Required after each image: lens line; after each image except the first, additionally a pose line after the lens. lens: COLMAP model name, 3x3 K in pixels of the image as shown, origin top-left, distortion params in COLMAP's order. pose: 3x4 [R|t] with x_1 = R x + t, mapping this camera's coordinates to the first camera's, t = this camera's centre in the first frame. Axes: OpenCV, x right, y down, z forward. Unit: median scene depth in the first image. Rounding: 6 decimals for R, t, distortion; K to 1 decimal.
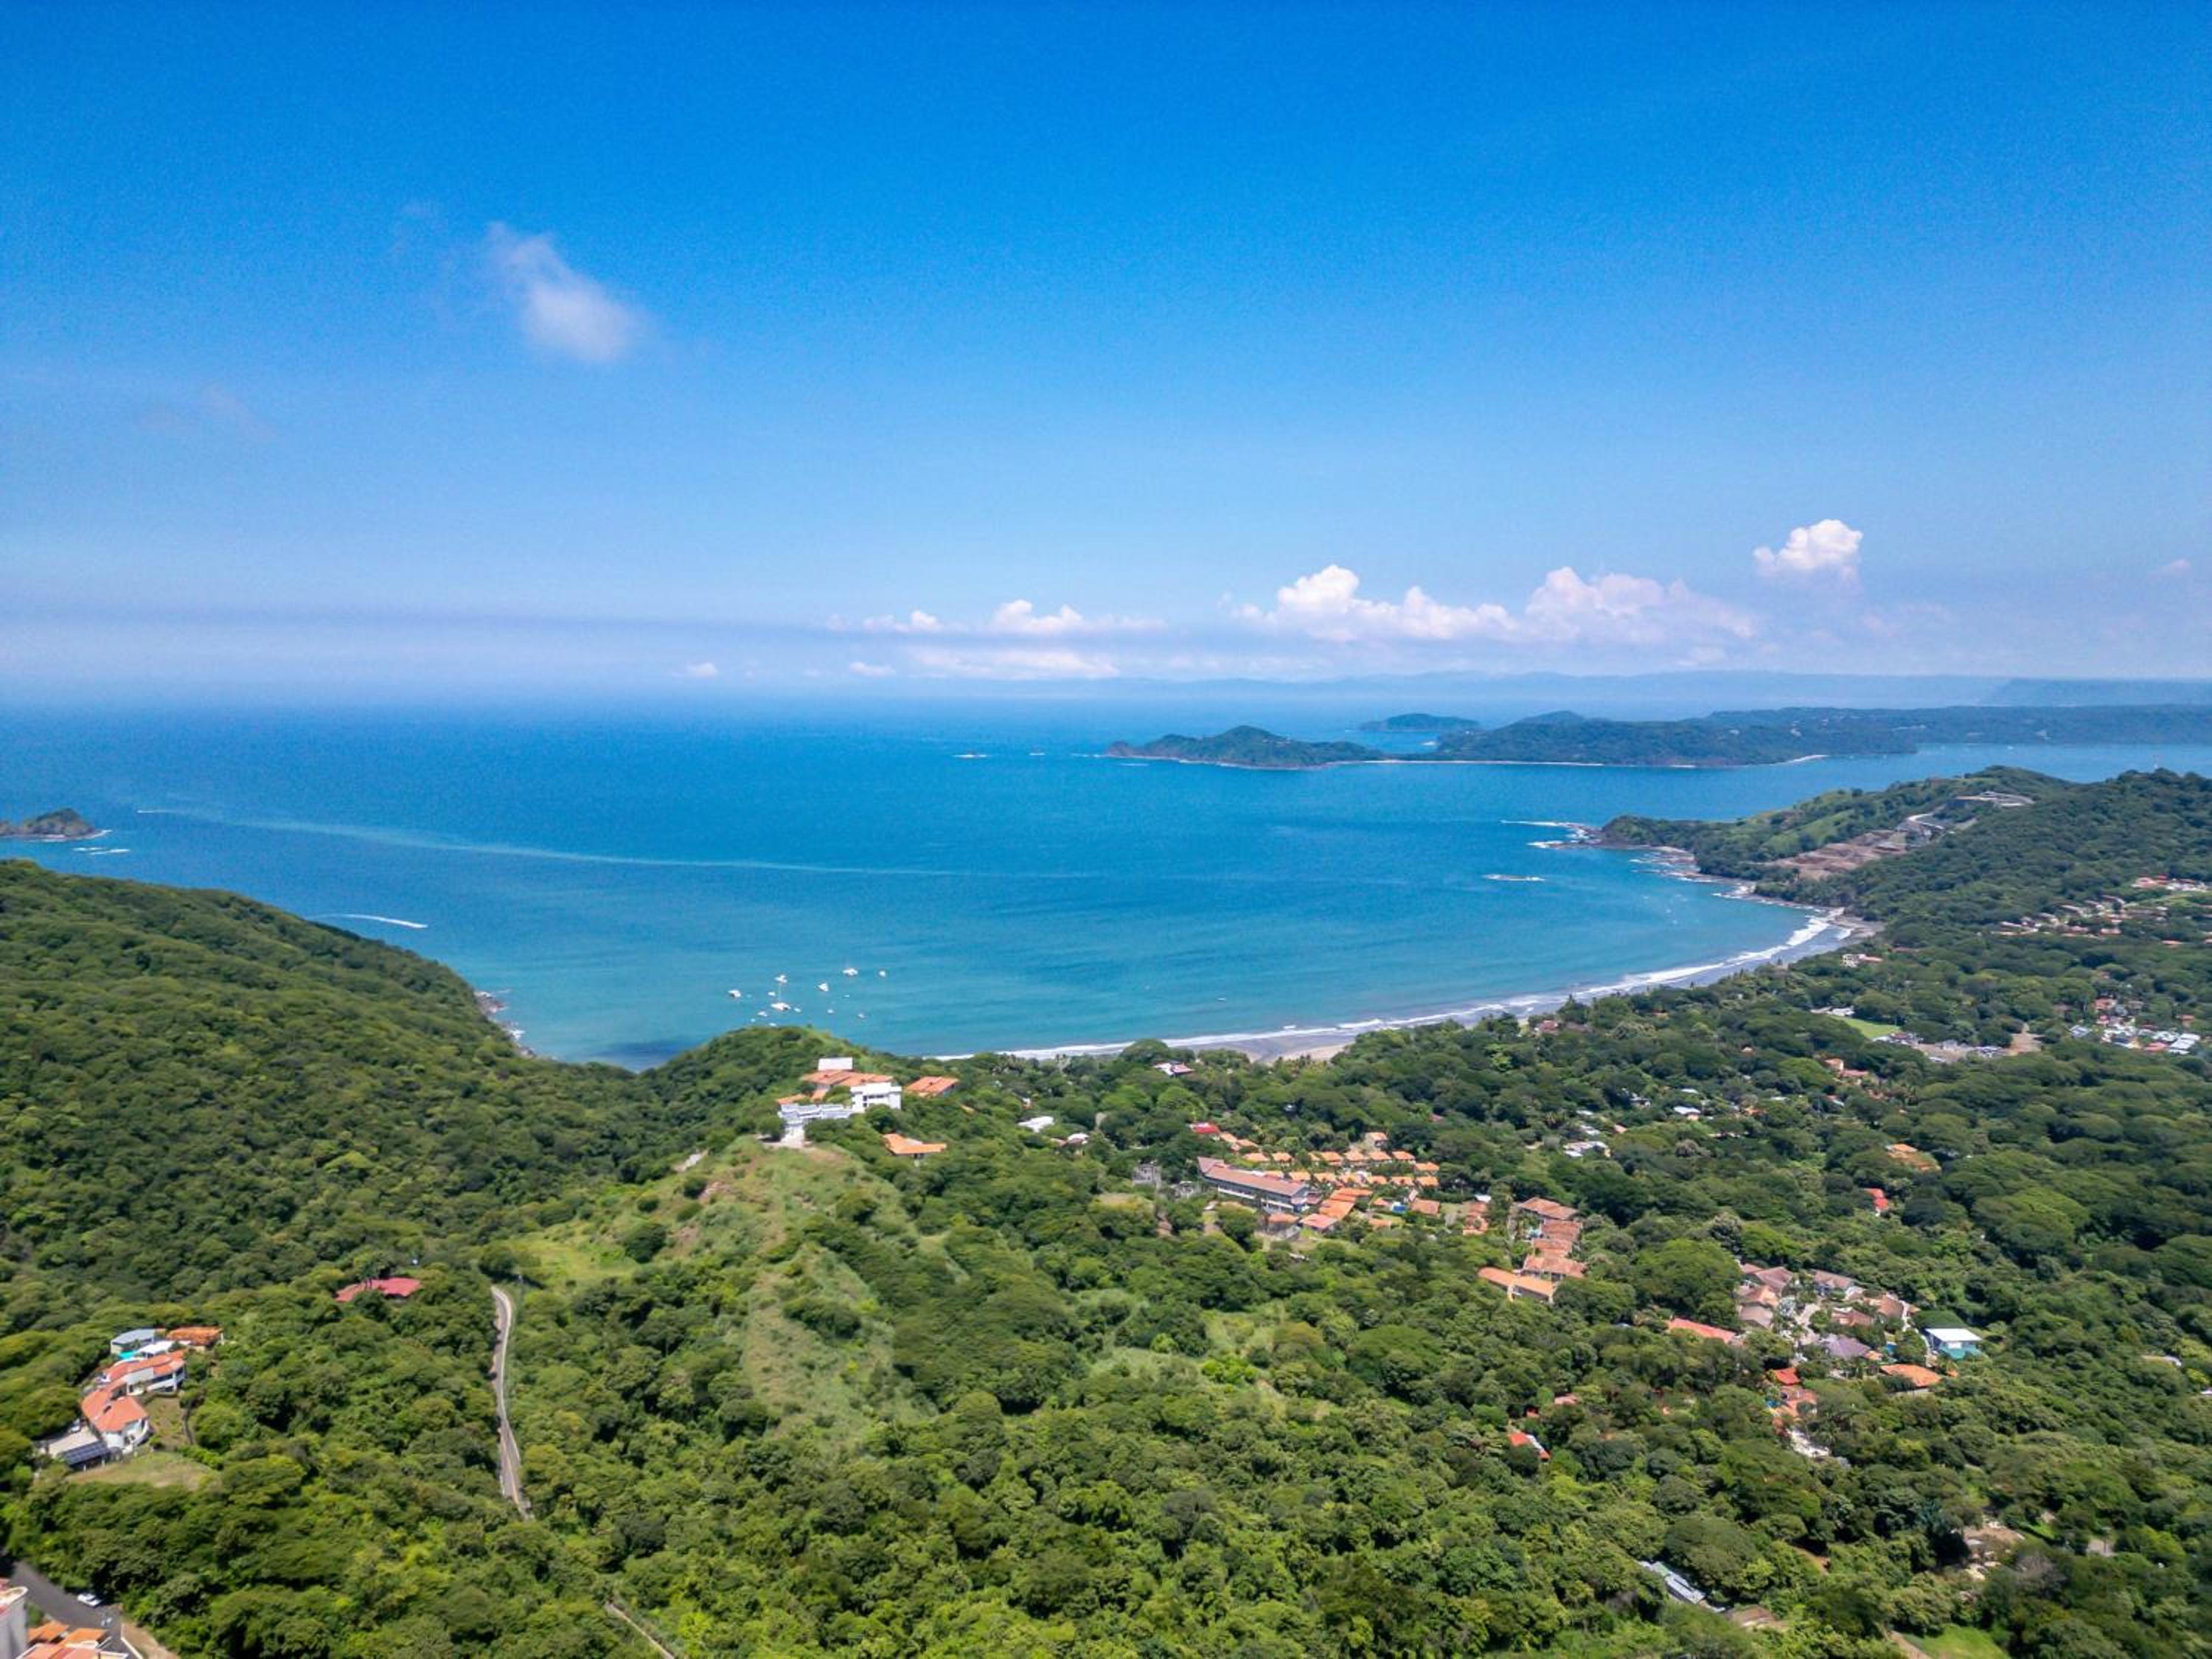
lens RADIAL K [[1524.7, 0, 1106.0], [0, 1524.7, 829.5], [0, 0, 1]] dist [0.079084, -0.079632]
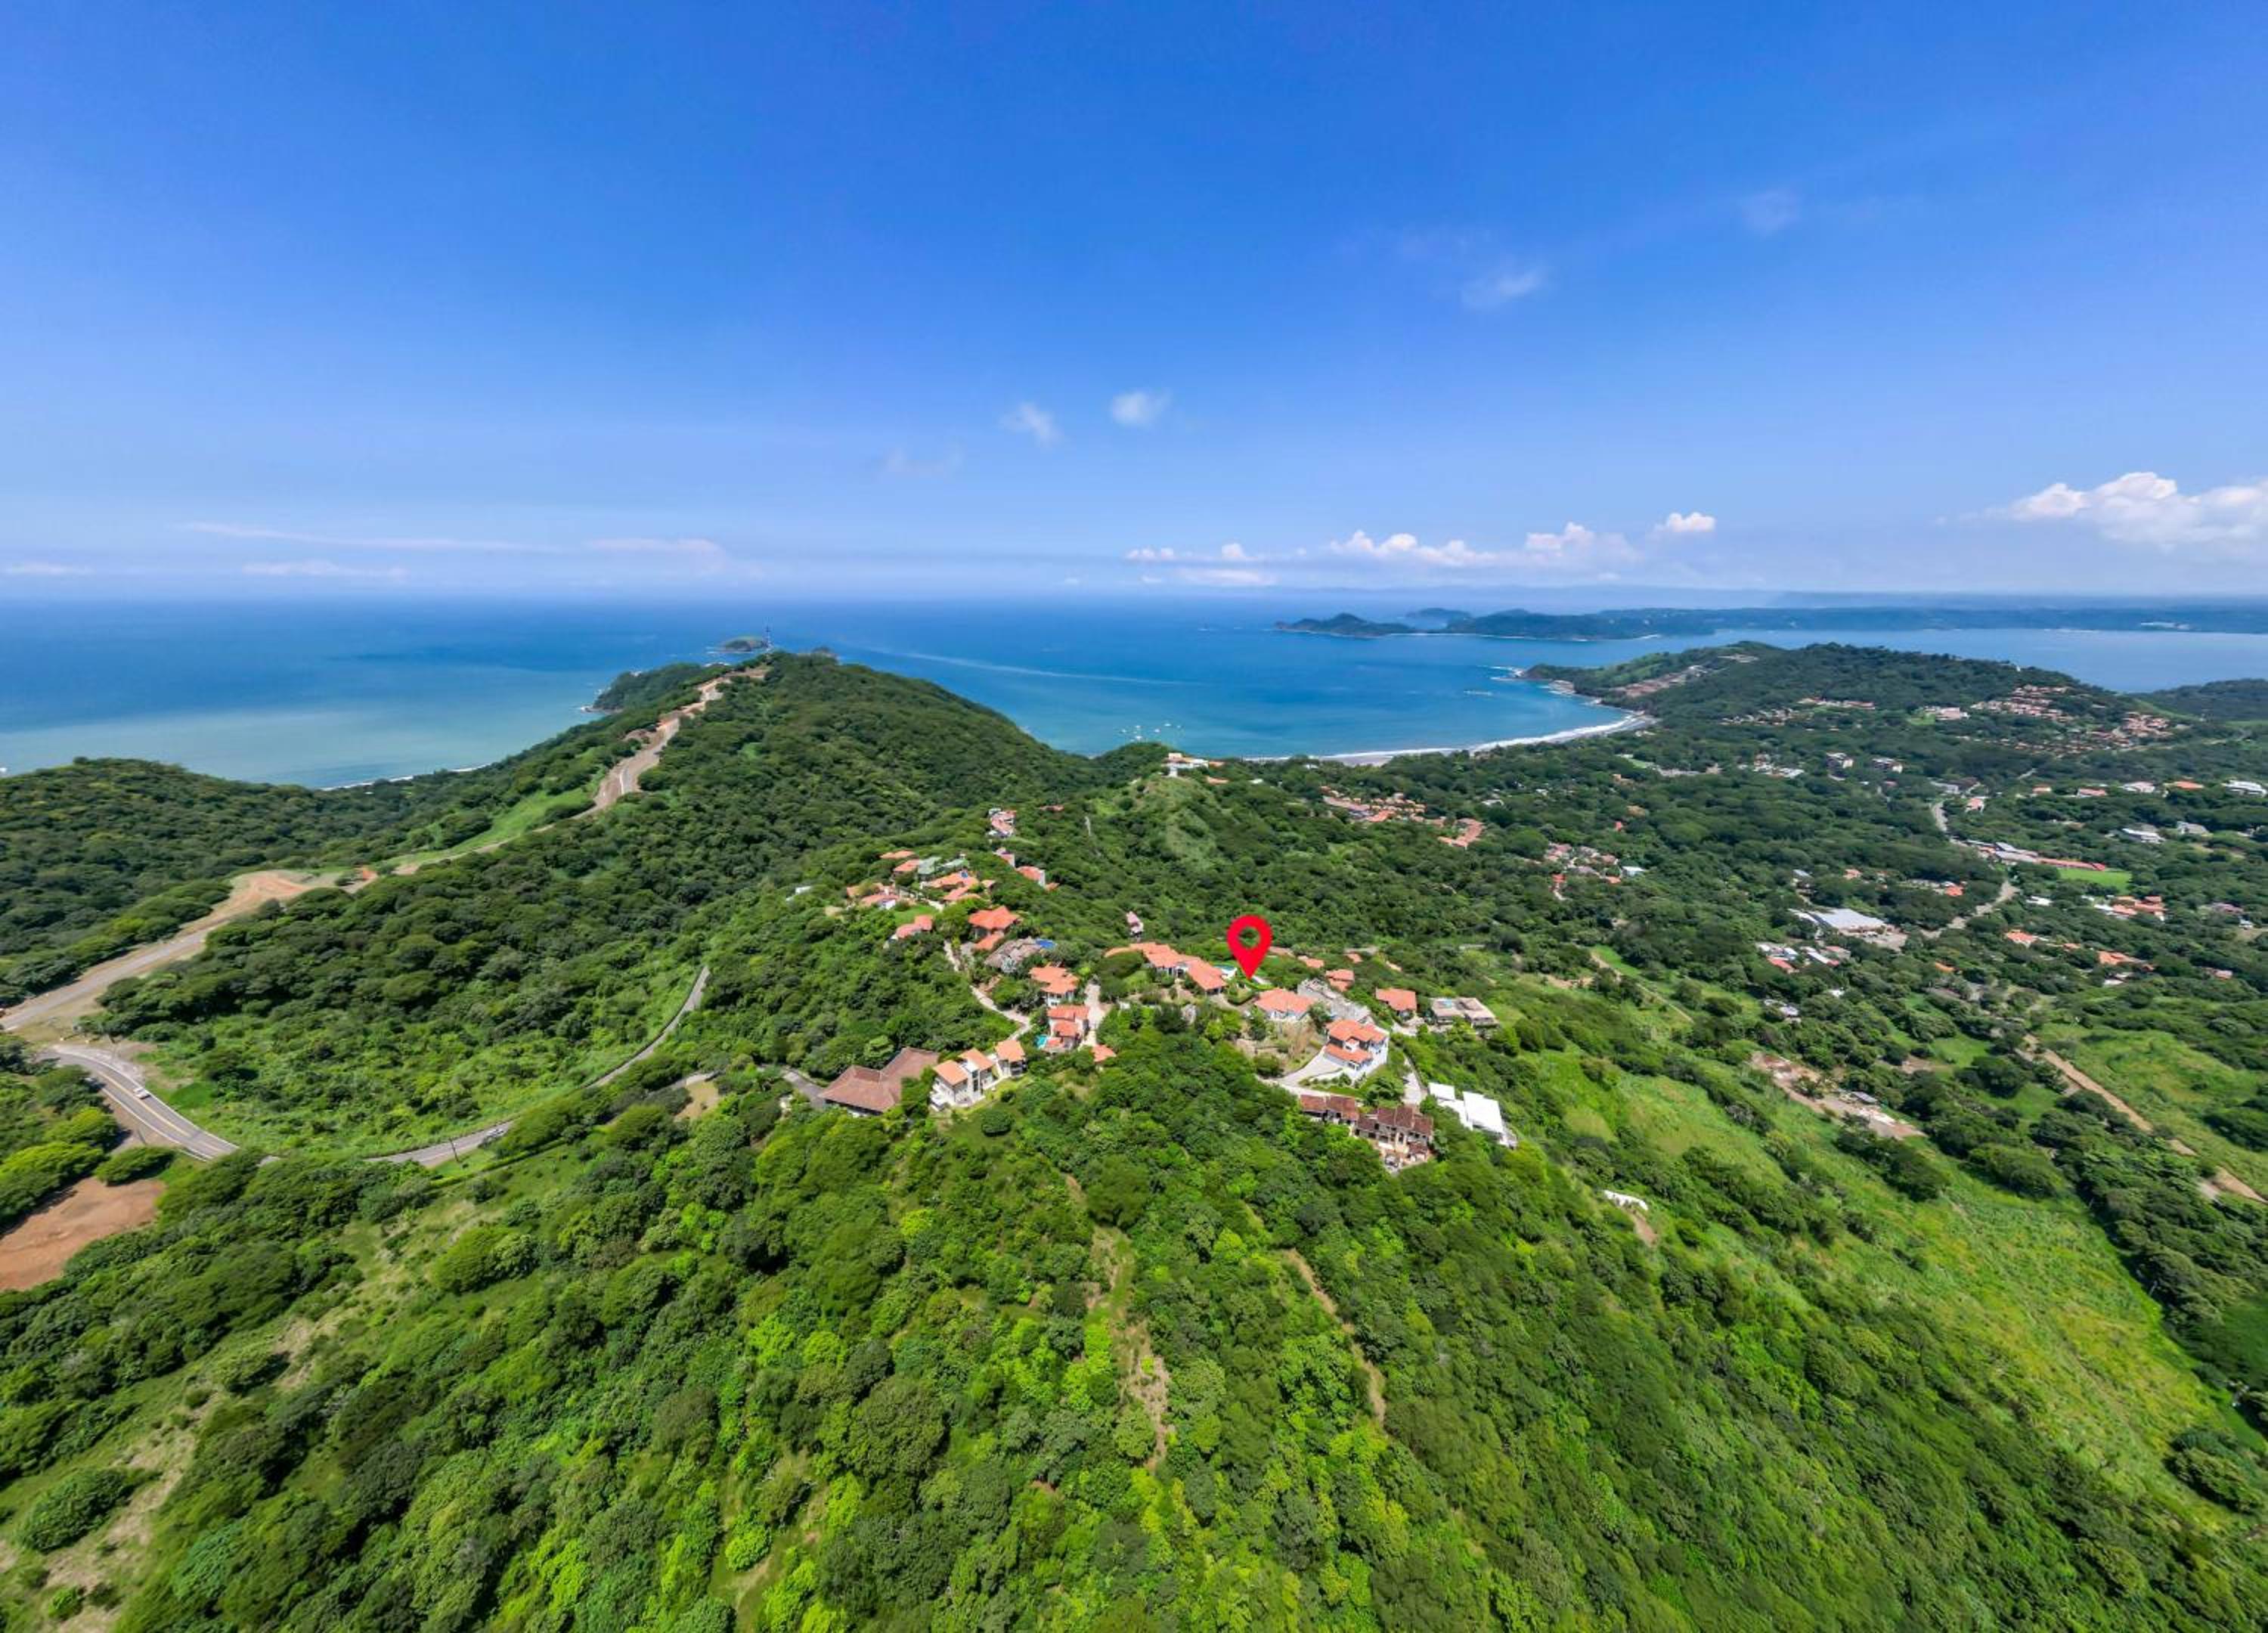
lens RADIAL K [[743.7, 0, 1130.3], [0, 743.7, 826.3], [0, 0, 1]] dist [0.000639, -0.004645]
pose [[0.984385, 0.054882, -0.167257, -0.054393], [-0.018853, 0.977560, 0.209812, 0.020119], [0.175019, -0.203382, 0.963330, -0.275140]]
